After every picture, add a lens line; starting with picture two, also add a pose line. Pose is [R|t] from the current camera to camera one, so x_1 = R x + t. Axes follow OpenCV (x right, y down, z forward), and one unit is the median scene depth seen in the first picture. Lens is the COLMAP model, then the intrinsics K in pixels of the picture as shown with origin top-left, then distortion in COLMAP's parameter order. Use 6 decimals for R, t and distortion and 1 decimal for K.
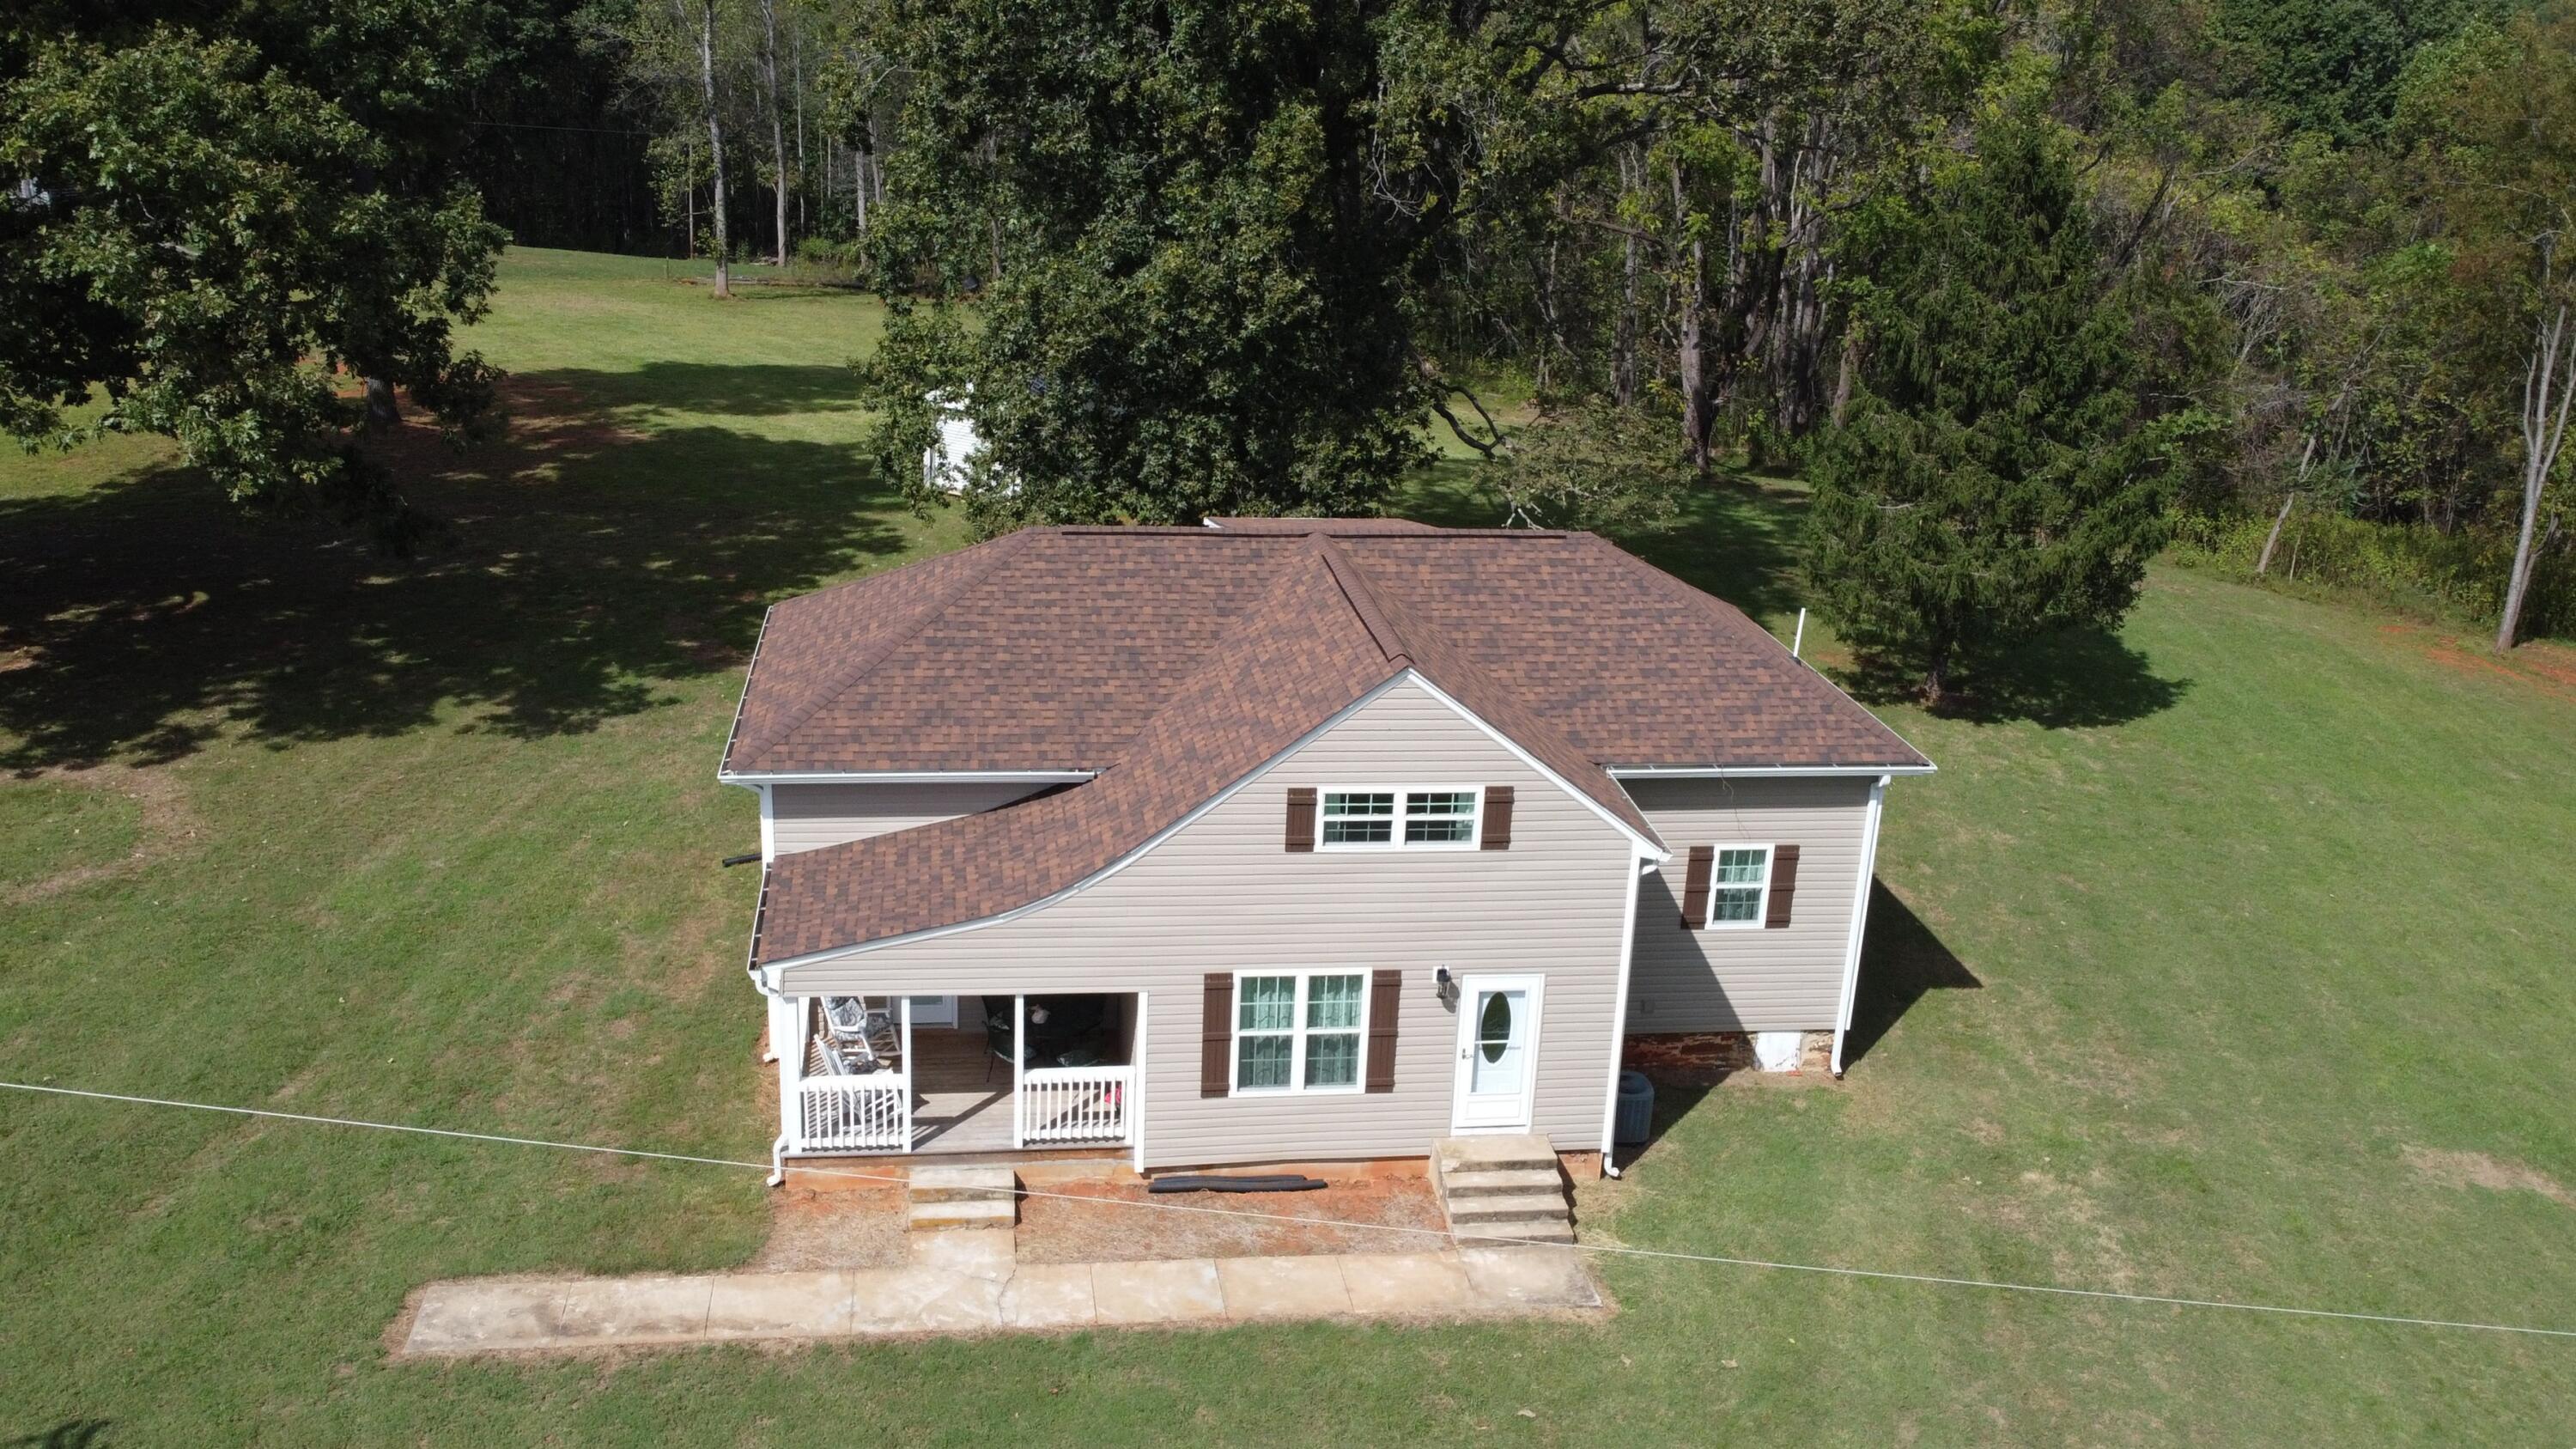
lens RADIAL K [[2180.3, 0, 1288.4], [0, 2180.3, 724.8], [0, 0, 1]] dist [0.003843, -0.014403]
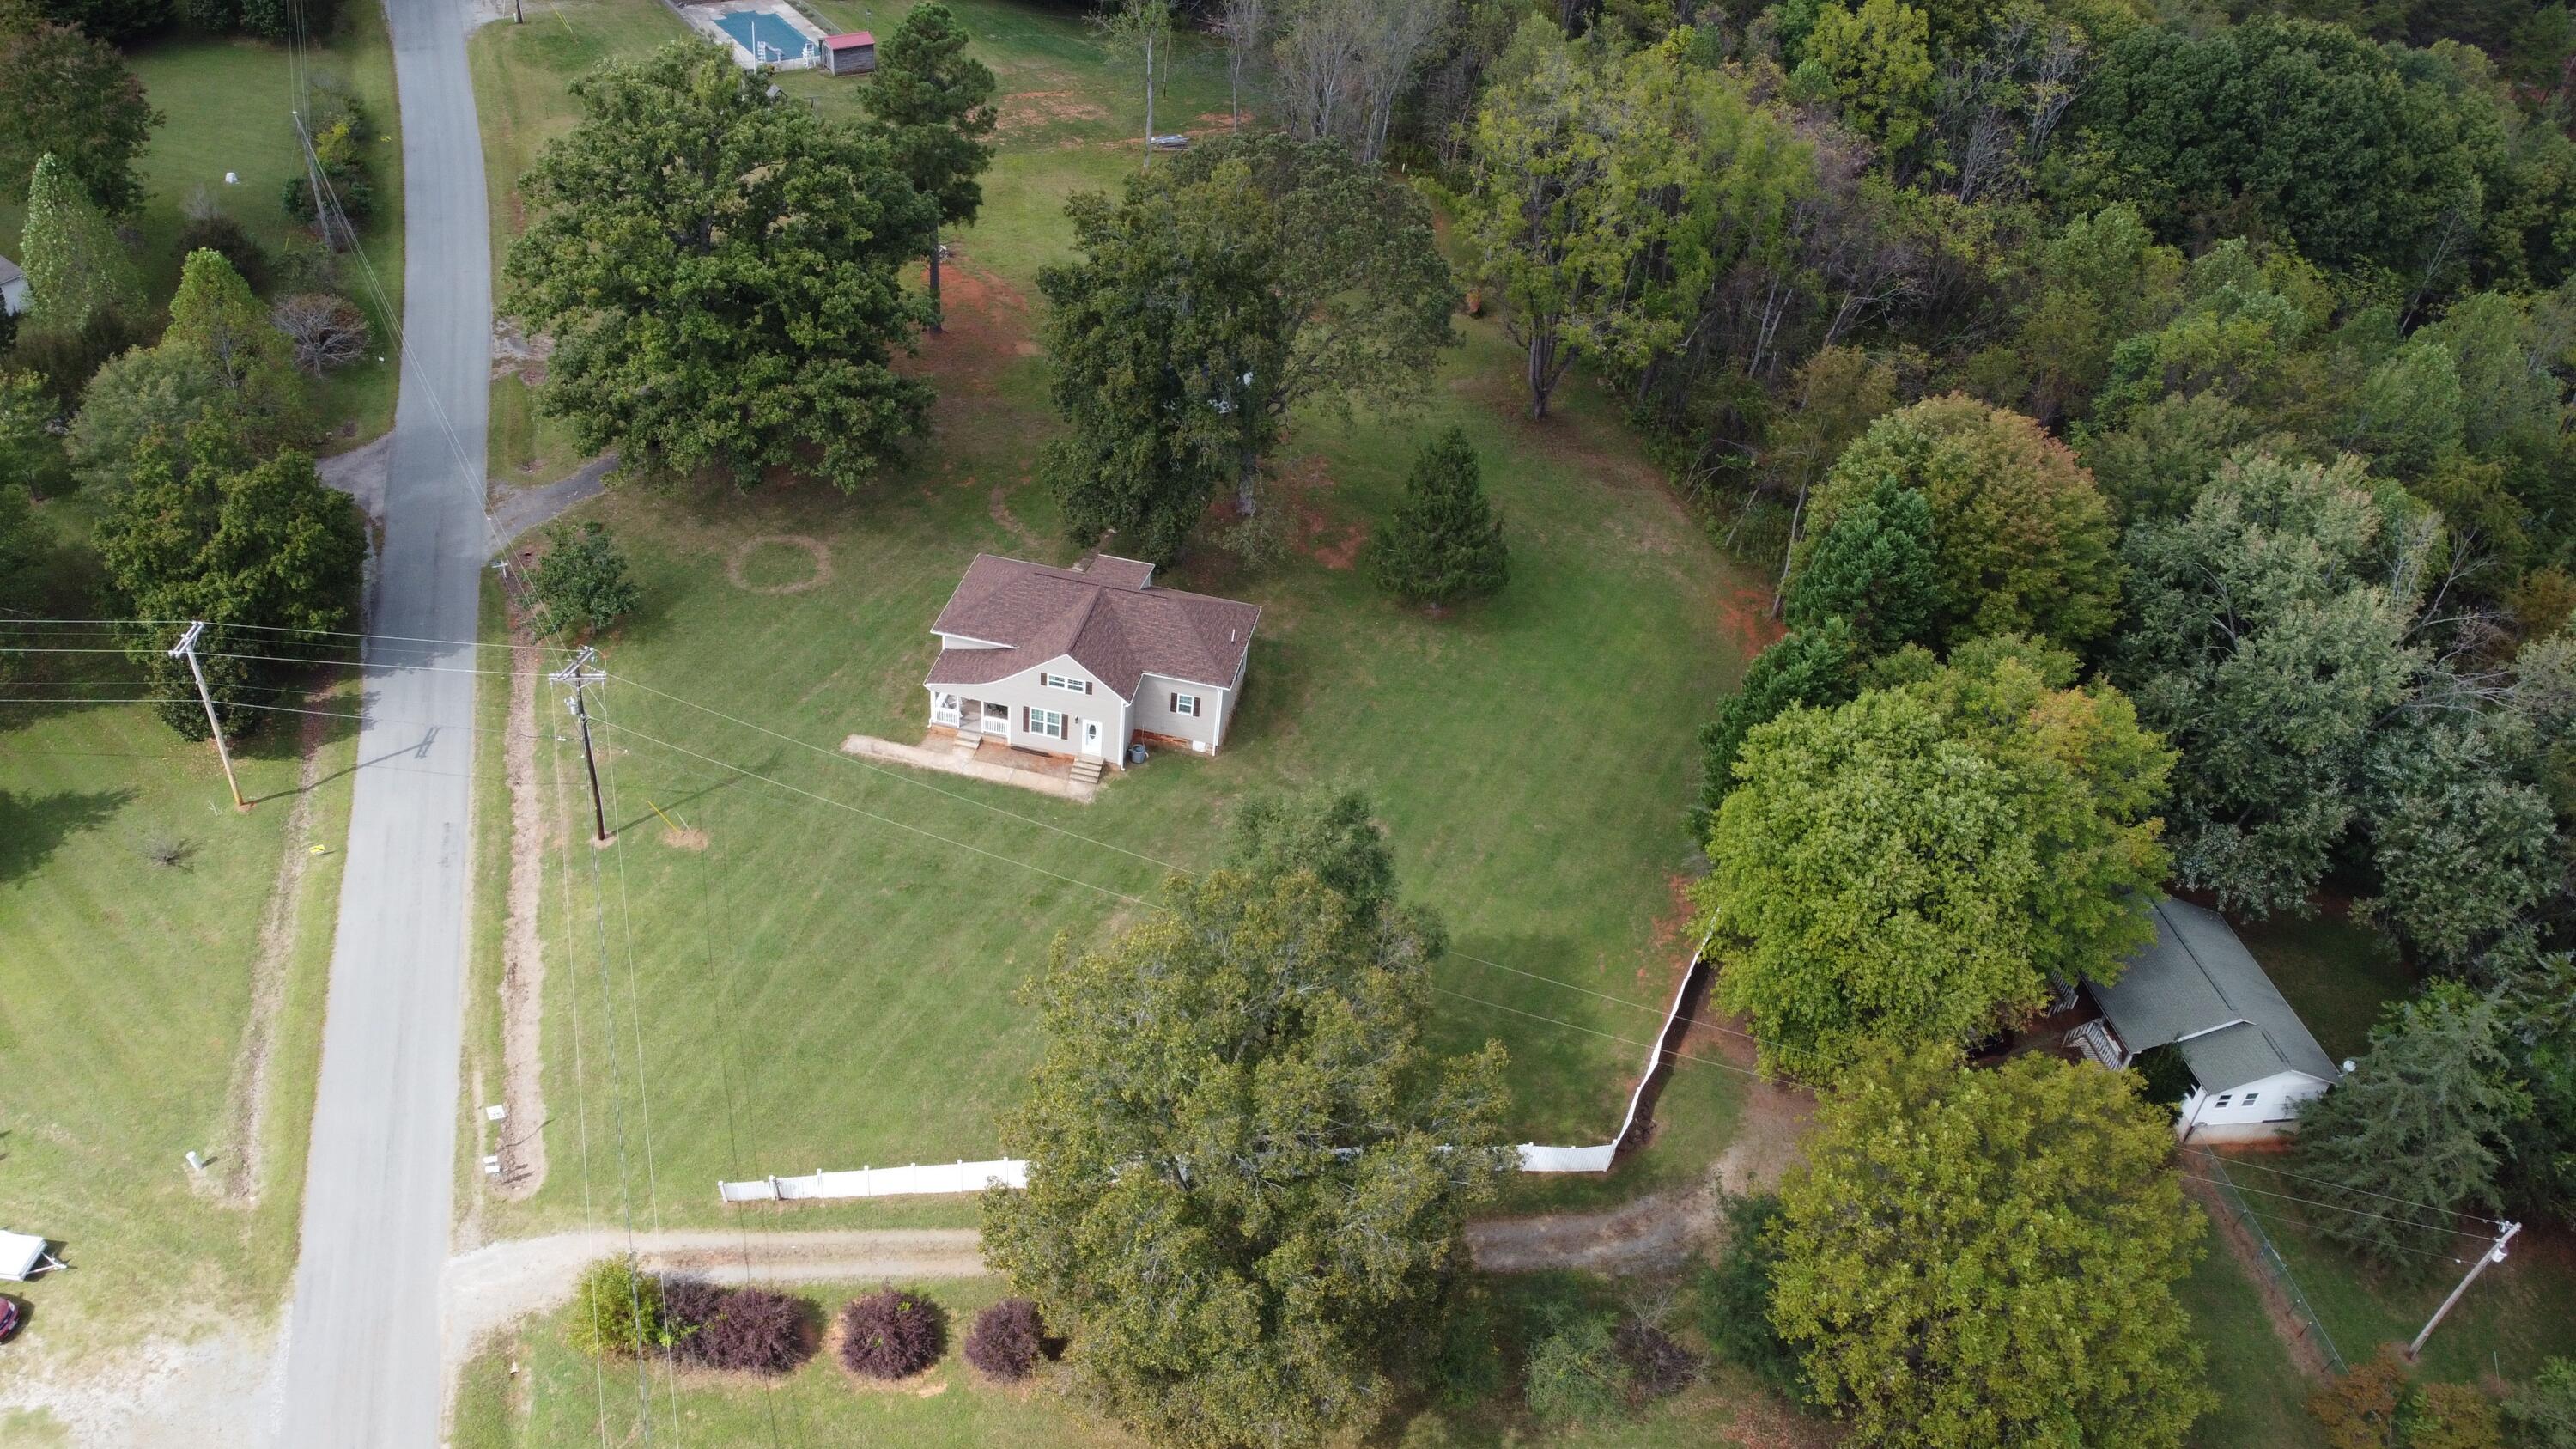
lens RADIAL K [[2124.4, 0, 1285.4], [0, 2124.4, 726.8], [0, 0, 1]] dist [-0.001288, -0.019568]
pose [[0.938459, 0.238184, -0.250128, 1.304639], [-0.151437, 0.934616, 0.321807, -1.104441], [0.310423, -0.264124, 0.913168, -2.319616]]
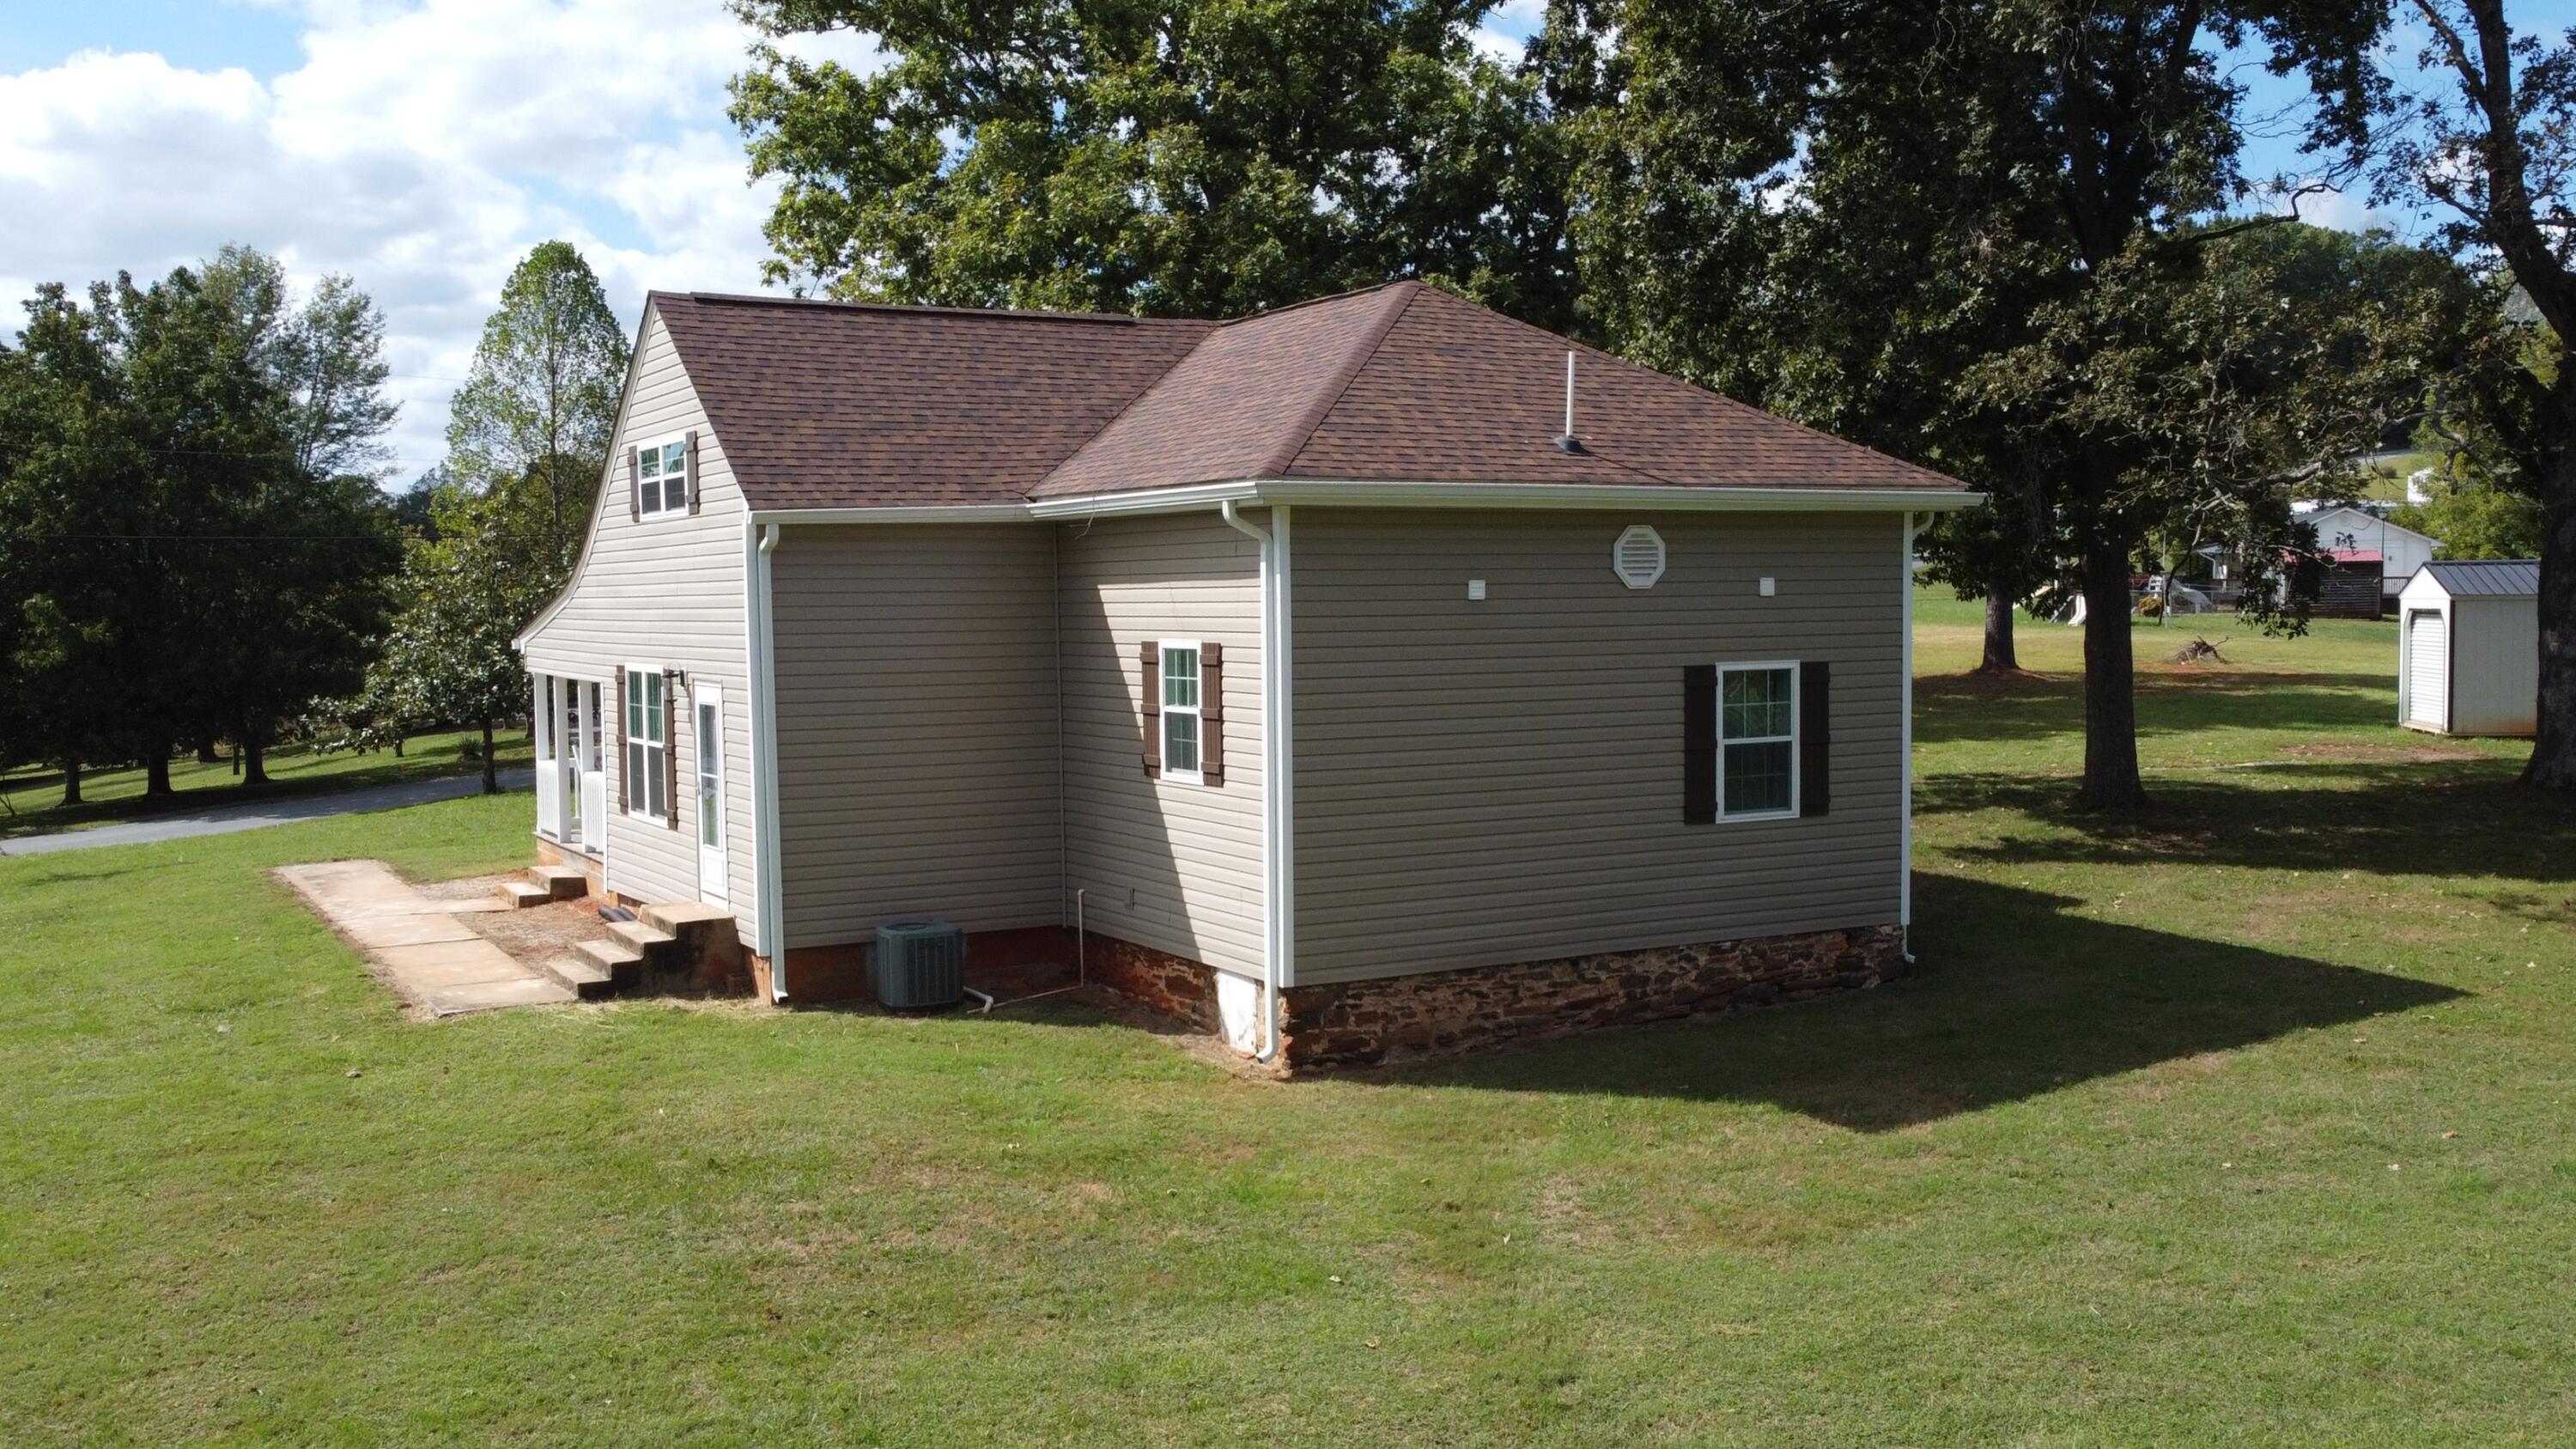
lens RADIAL K [[2124.4, 0, 1299.9], [0, 2124.4, 720.8], [0, 0, 1]] dist [-0.001288, -0.019568]
pose [[0.378613, 0.005716, -0.925537, 0.806381], [-0.270568, 0.956983, -0.104772, 0.134371], [0.885124, 0.290089, 0.363873, 0.810242]]
